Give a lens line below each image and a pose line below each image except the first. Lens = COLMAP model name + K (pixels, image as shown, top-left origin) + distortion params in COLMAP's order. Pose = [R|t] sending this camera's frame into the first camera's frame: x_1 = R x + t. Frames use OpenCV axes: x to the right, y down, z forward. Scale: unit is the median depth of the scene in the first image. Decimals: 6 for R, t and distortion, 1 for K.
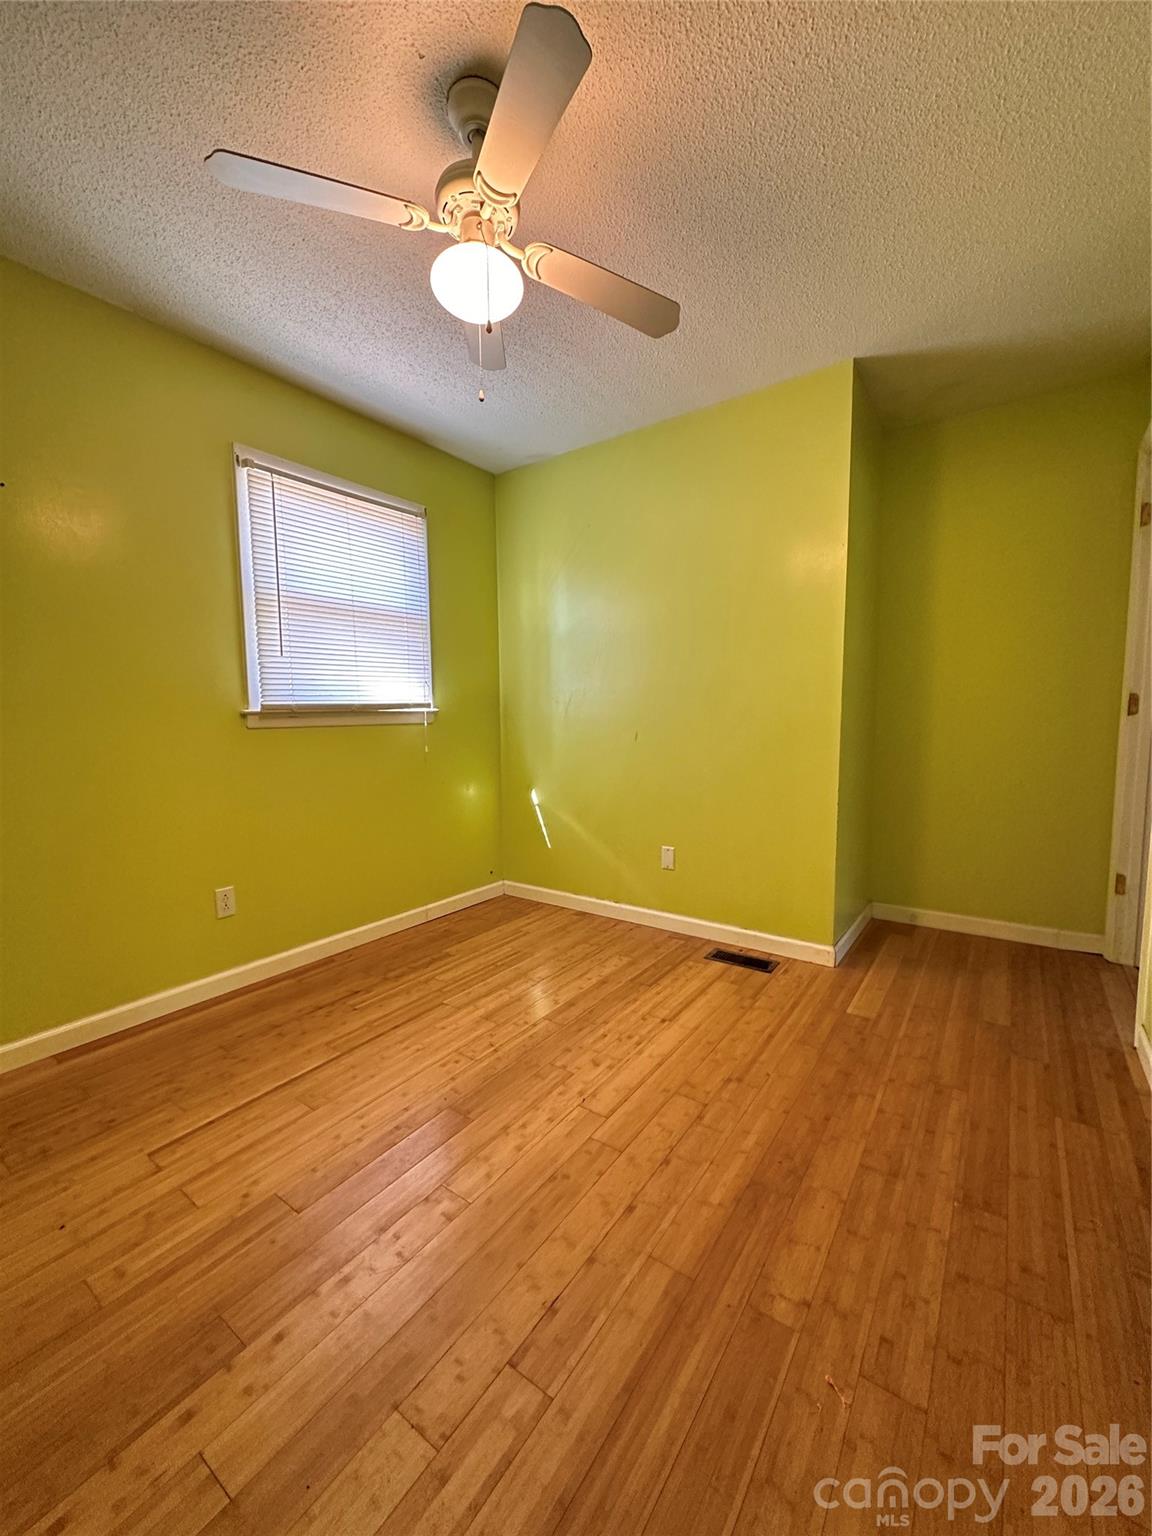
lens RADIAL K [[613.1, 0, 575.5], [0, 613.1, 769.4], [0, 0, 1]] dist [-0.005697, 0.001252]
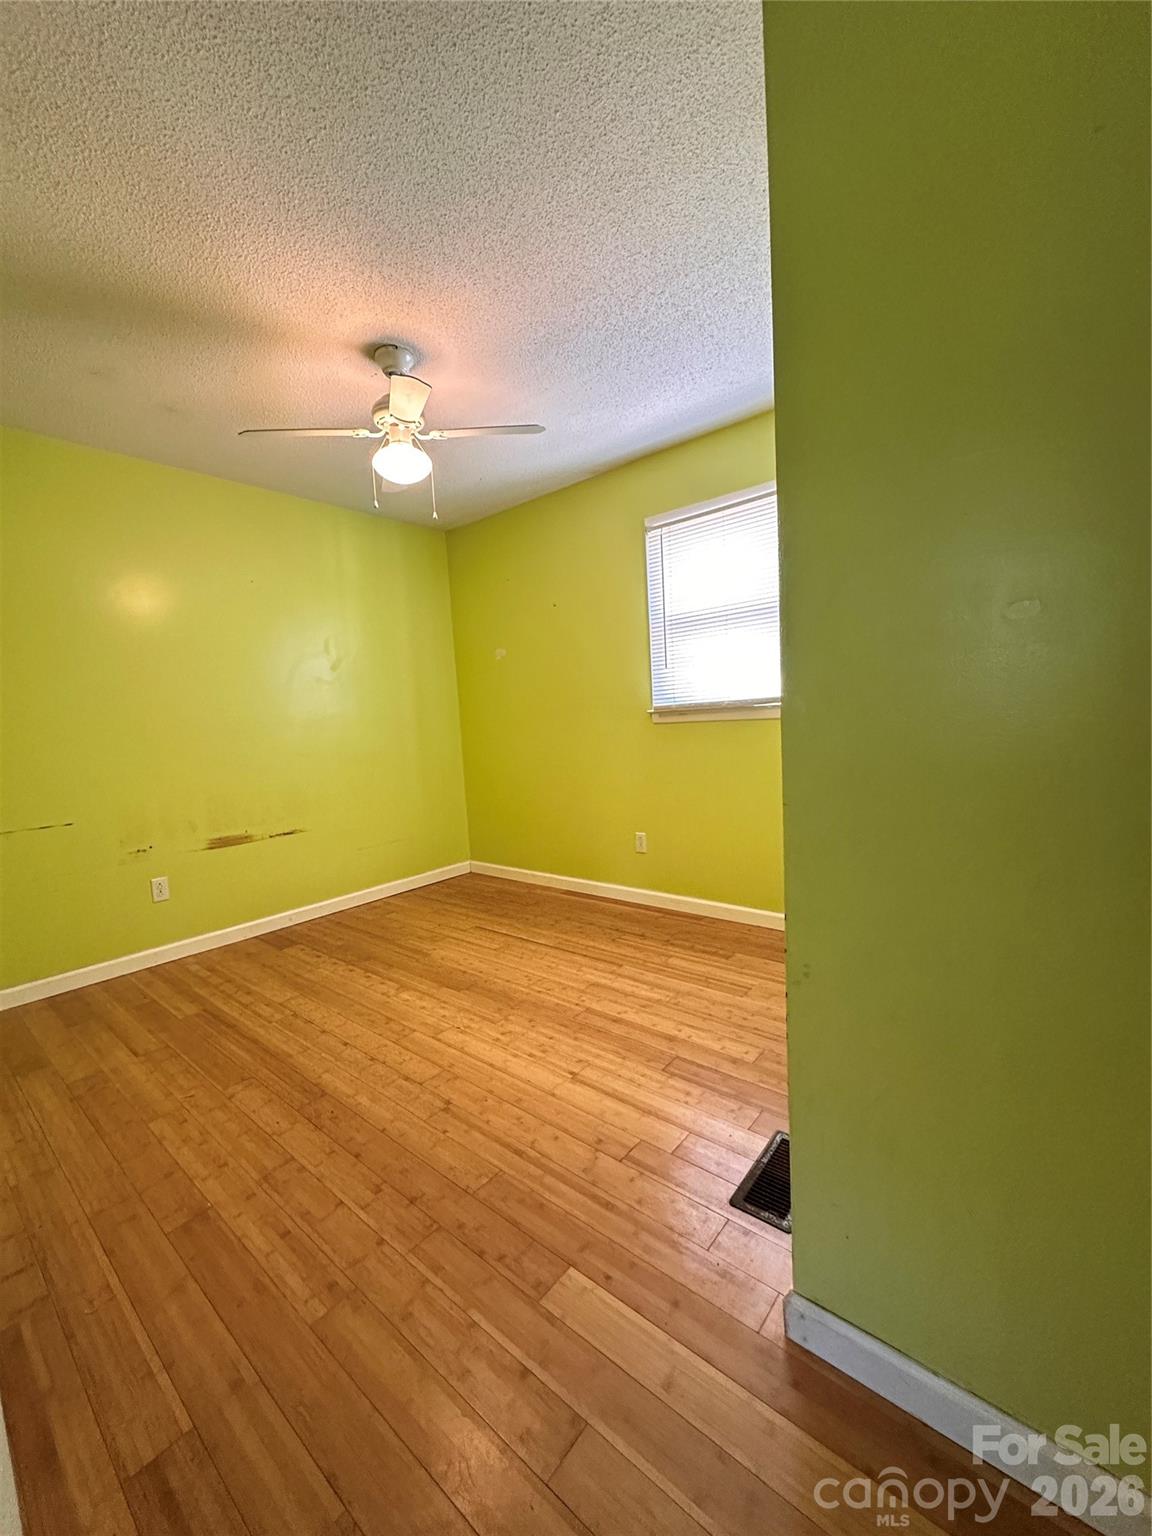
lens RADIAL K [[613.1, 0, 575.5], [0, 613.1, 769.4], [0, 0, 1]] dist [-0.005697, 0.001252]
pose [[-0.076702, 0.100483, -0.991978, 0.972756], [-0.037899, 0.993896, 0.103608, -0.113824], [0.996333, 0.045542, -0.072426, 1.050751]]
